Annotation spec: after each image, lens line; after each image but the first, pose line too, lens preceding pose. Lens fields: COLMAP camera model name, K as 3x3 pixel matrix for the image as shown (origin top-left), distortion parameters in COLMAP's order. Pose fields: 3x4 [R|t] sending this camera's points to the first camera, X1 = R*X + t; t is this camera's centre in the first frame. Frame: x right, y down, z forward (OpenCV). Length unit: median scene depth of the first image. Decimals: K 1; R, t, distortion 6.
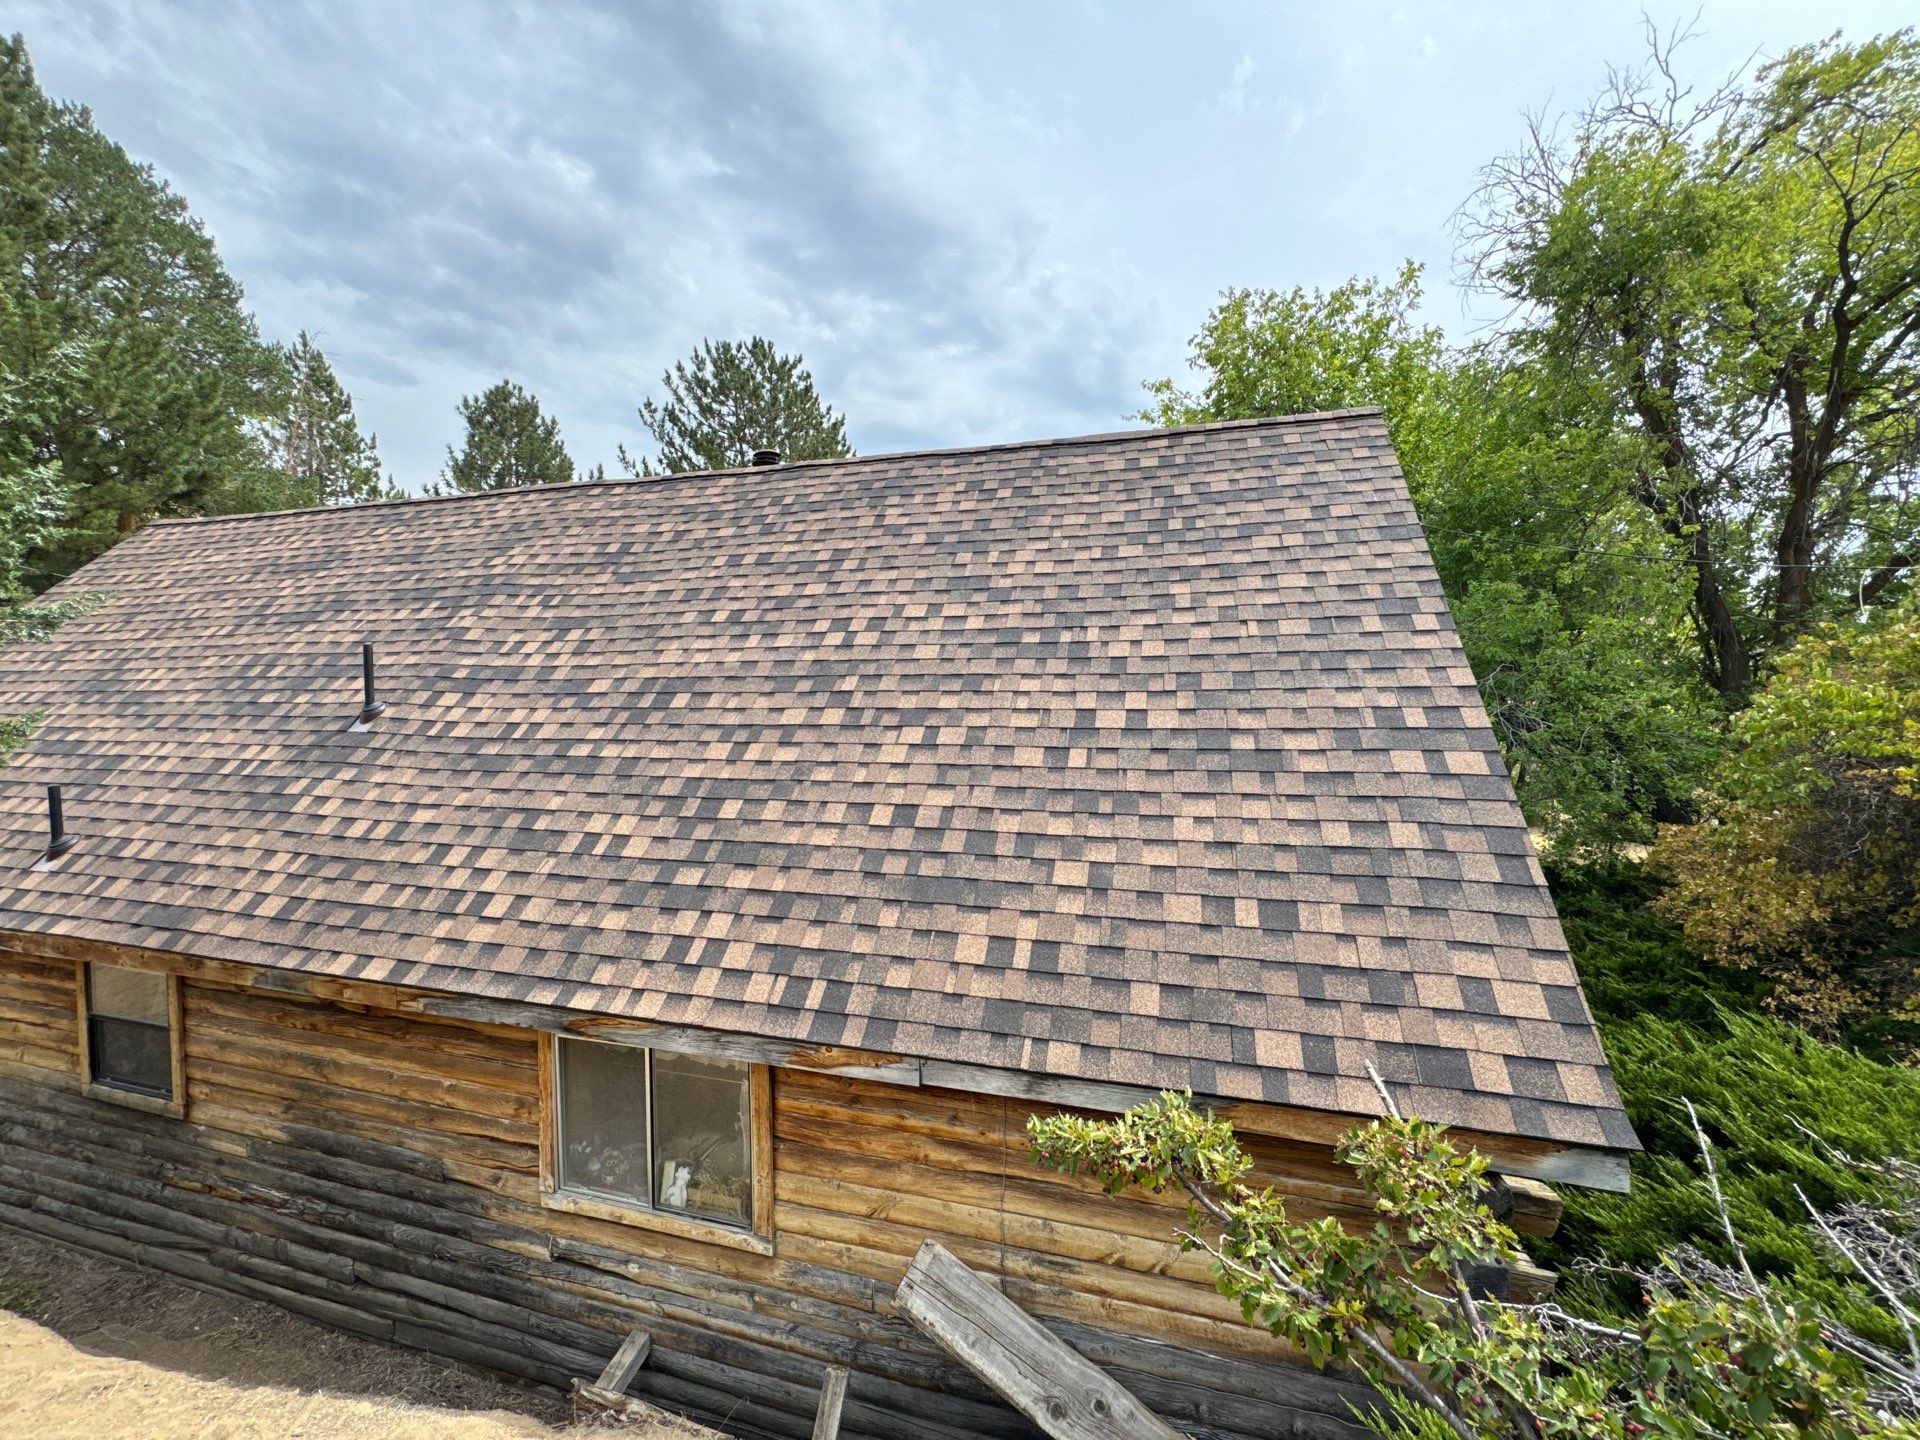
lens RADIAL K [[809.4, 0, 960.0], [0, 809.4, 720.0], [0, 0, 1]] dist [0.003774, 0.000126]
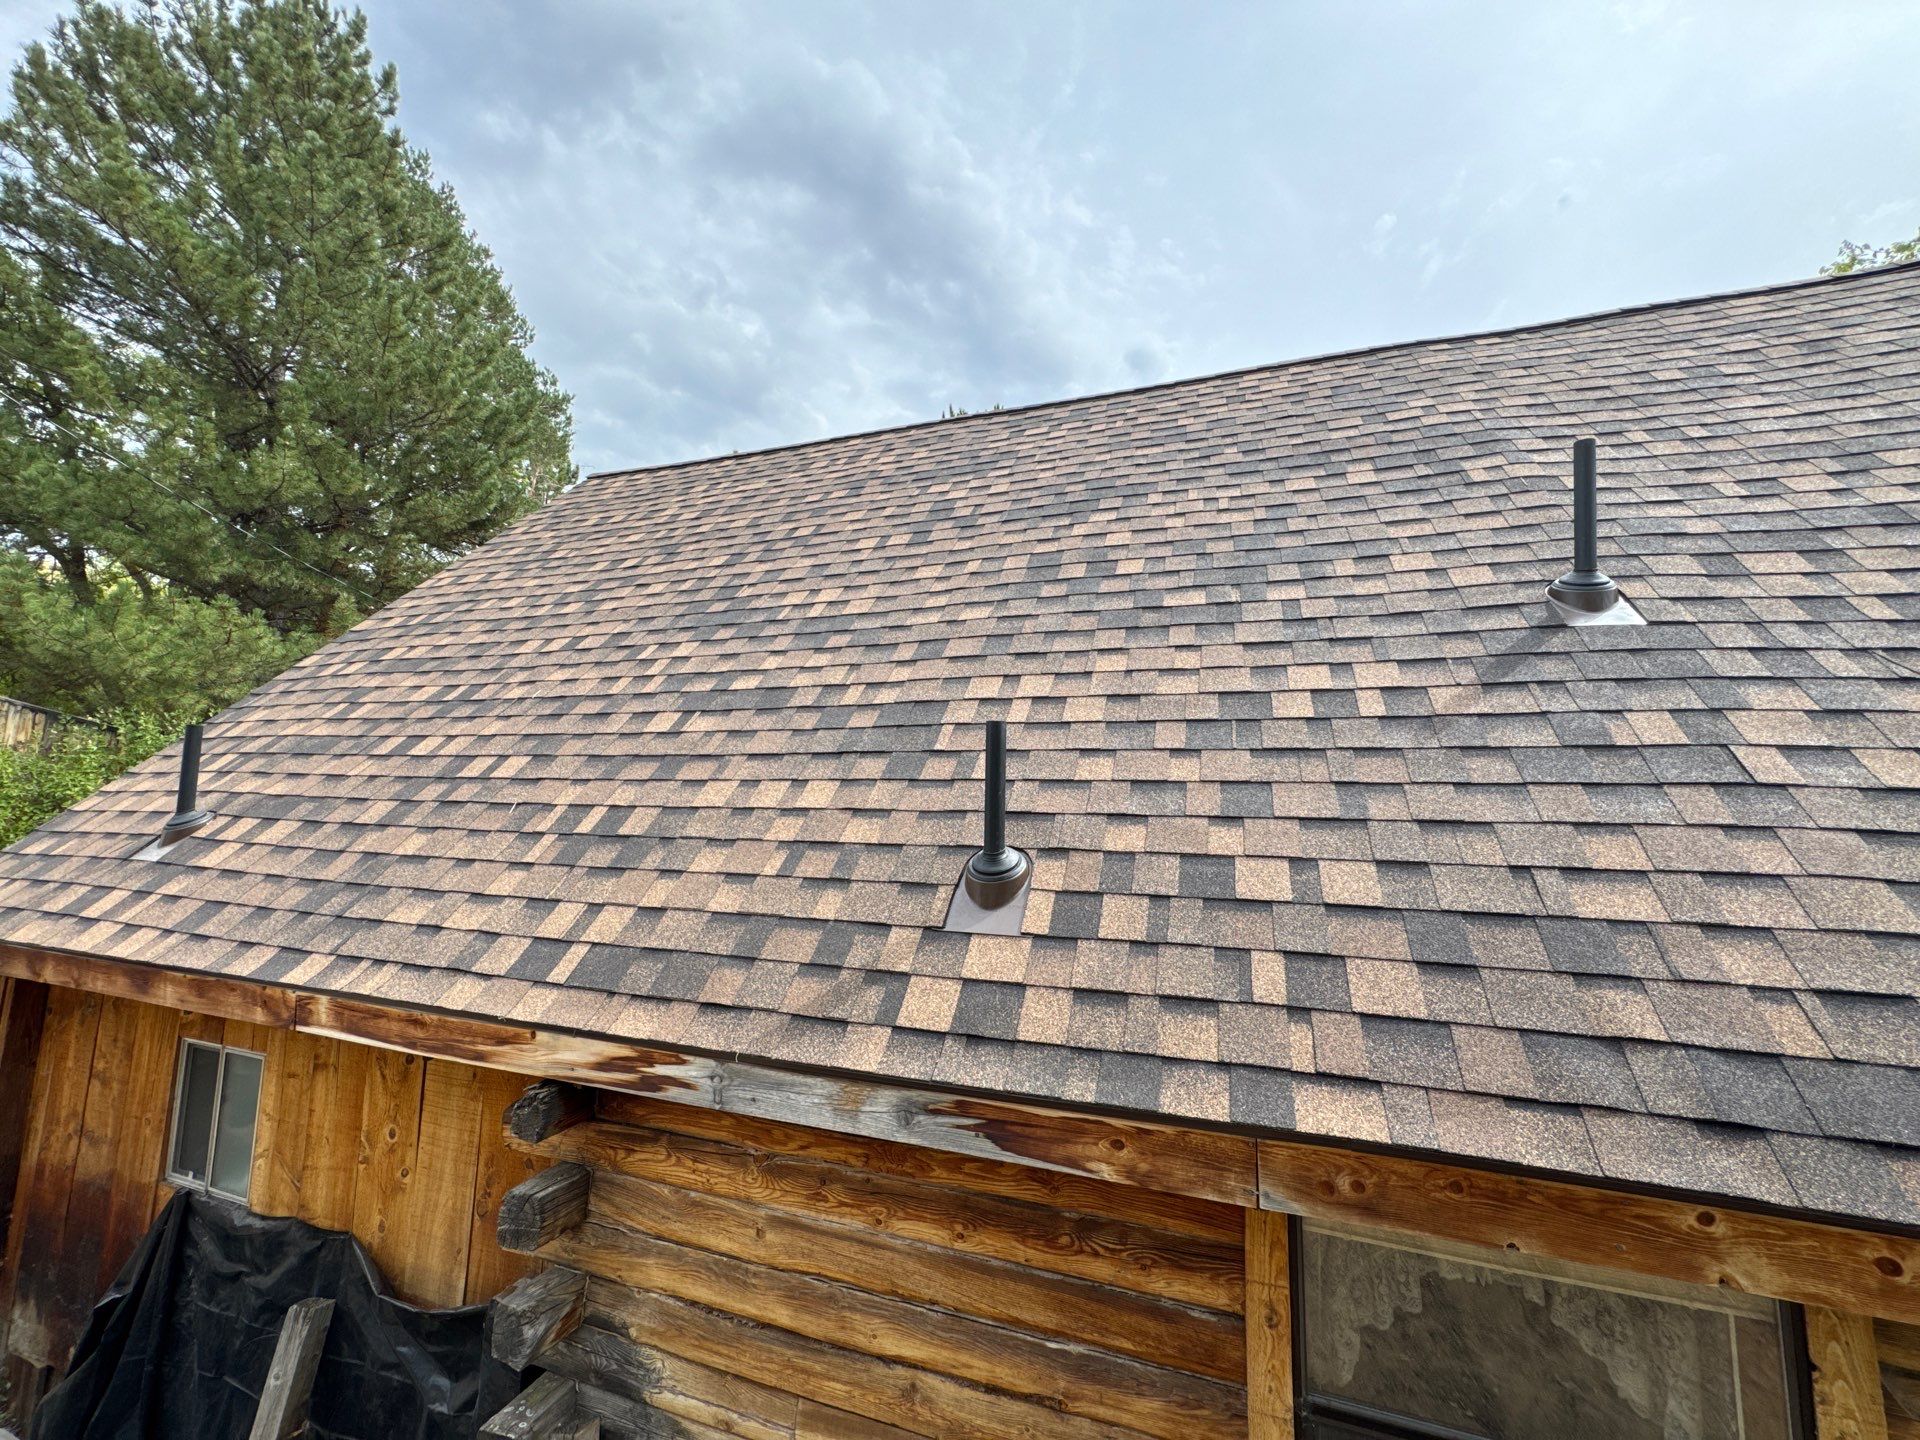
lens RADIAL K [[763.0, 0, 960.0], [0, 763.0, 720.0], [0, 0, 1]] dist [-0.002058, 0.000885]
pose [[0.998812, 0.020692, -0.044117, -1.140457], [-0.027330, 0.987439, -0.155616, 0.146784], [0.040343, 0.156637, 0.986832, 0.640505]]
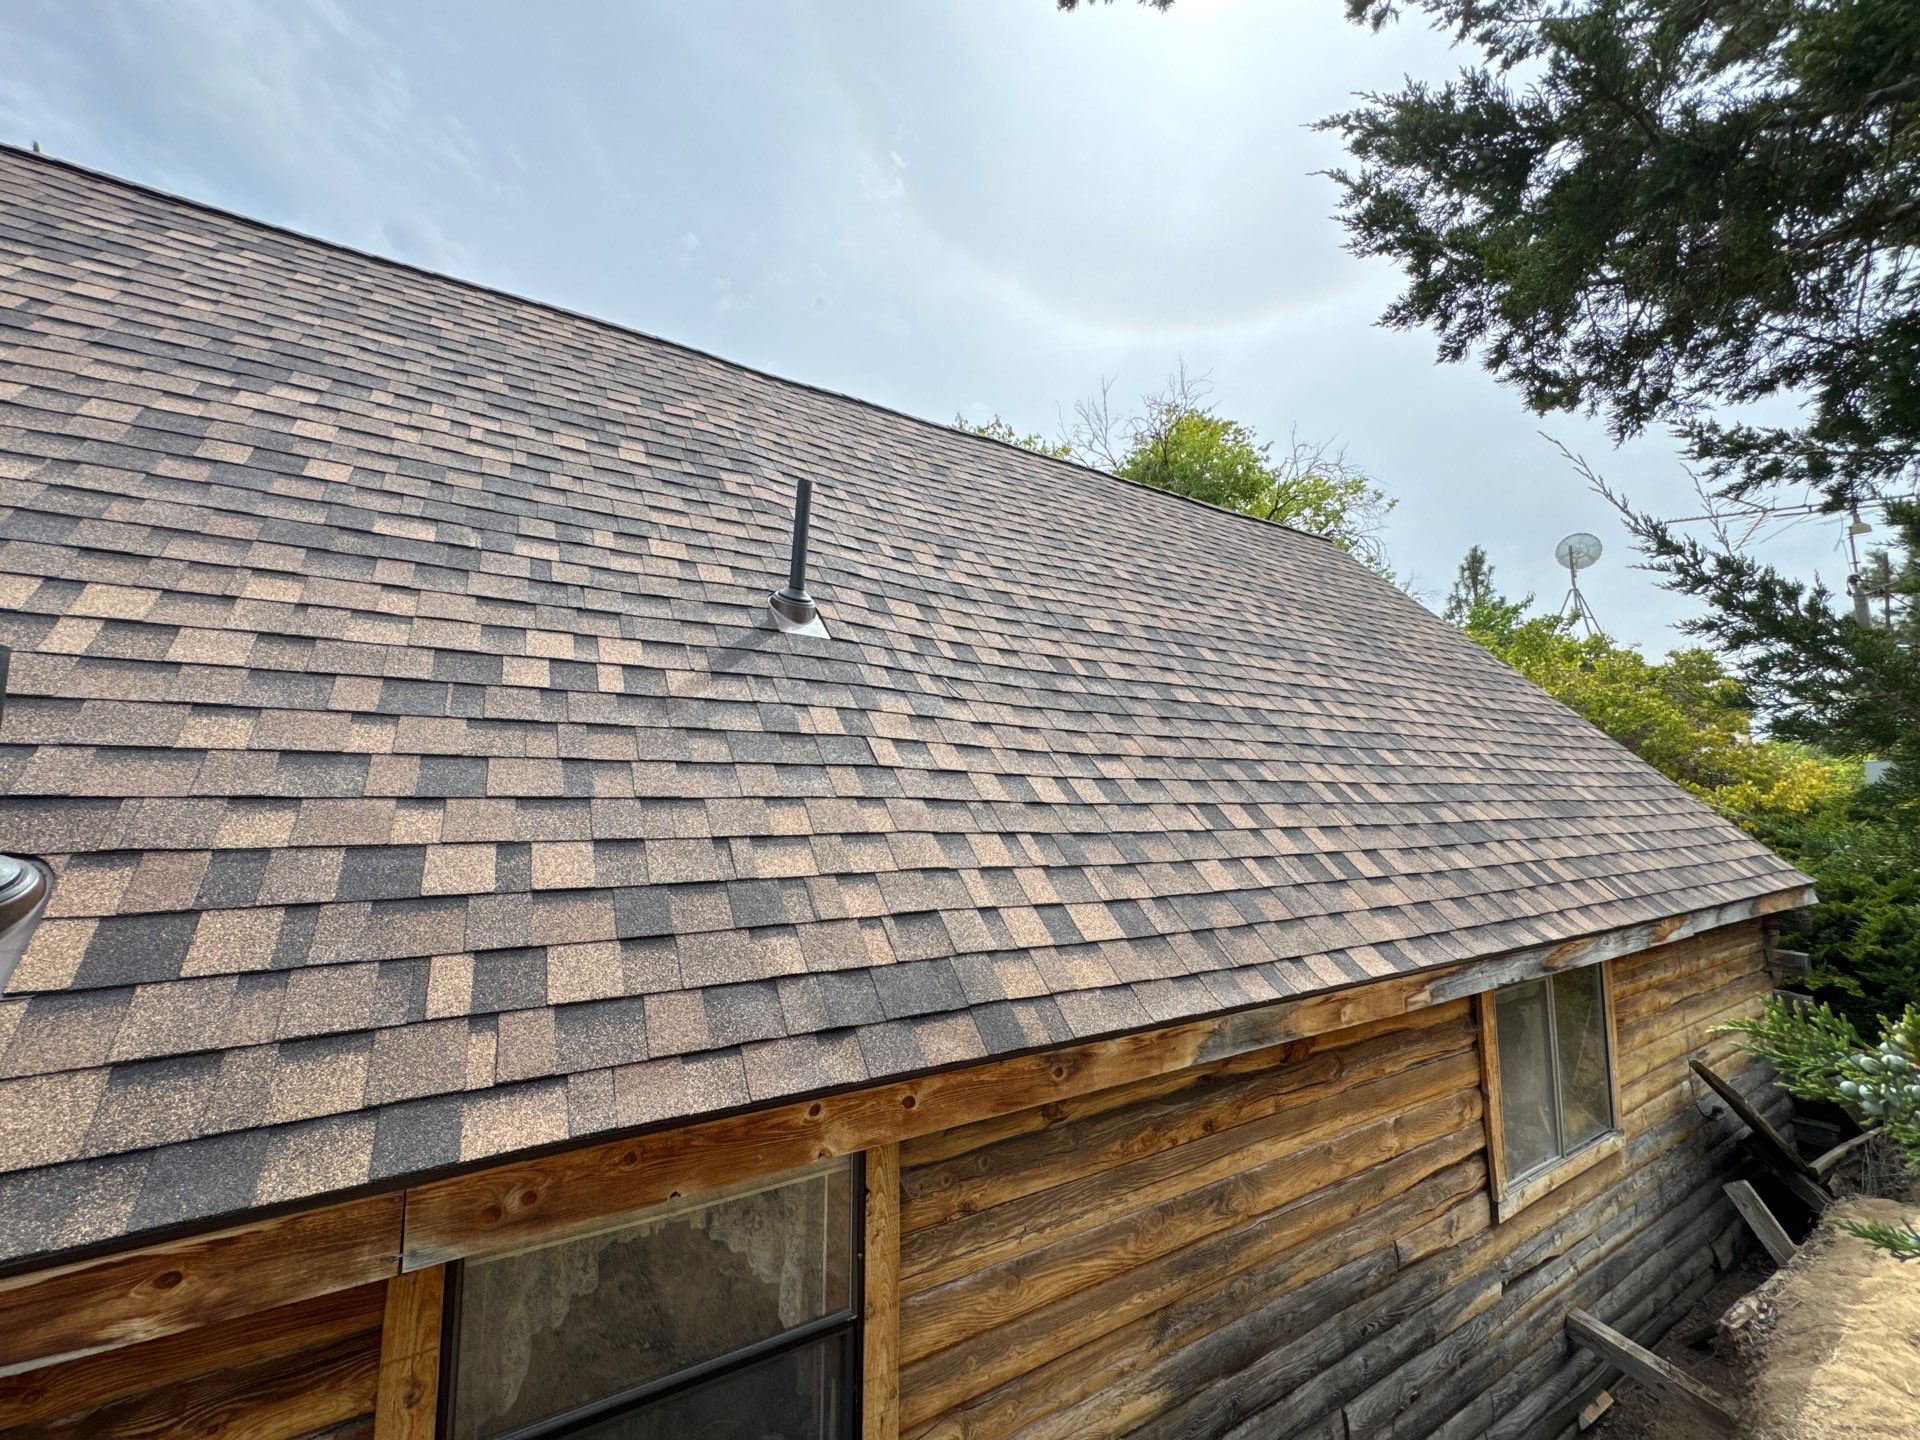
lens RADIAL K [[763.0, 0, 960.0], [0, 763.0, 720.0], [0, 0, 1]] dist [-0.002058, 0.000885]
pose [[0.655725, 0.083123, 0.750410, -1.117651], [0.023226, 0.991230, -0.130094, 0.145966], [-0.754642, 0.102735, 0.648044, 0.655107]]
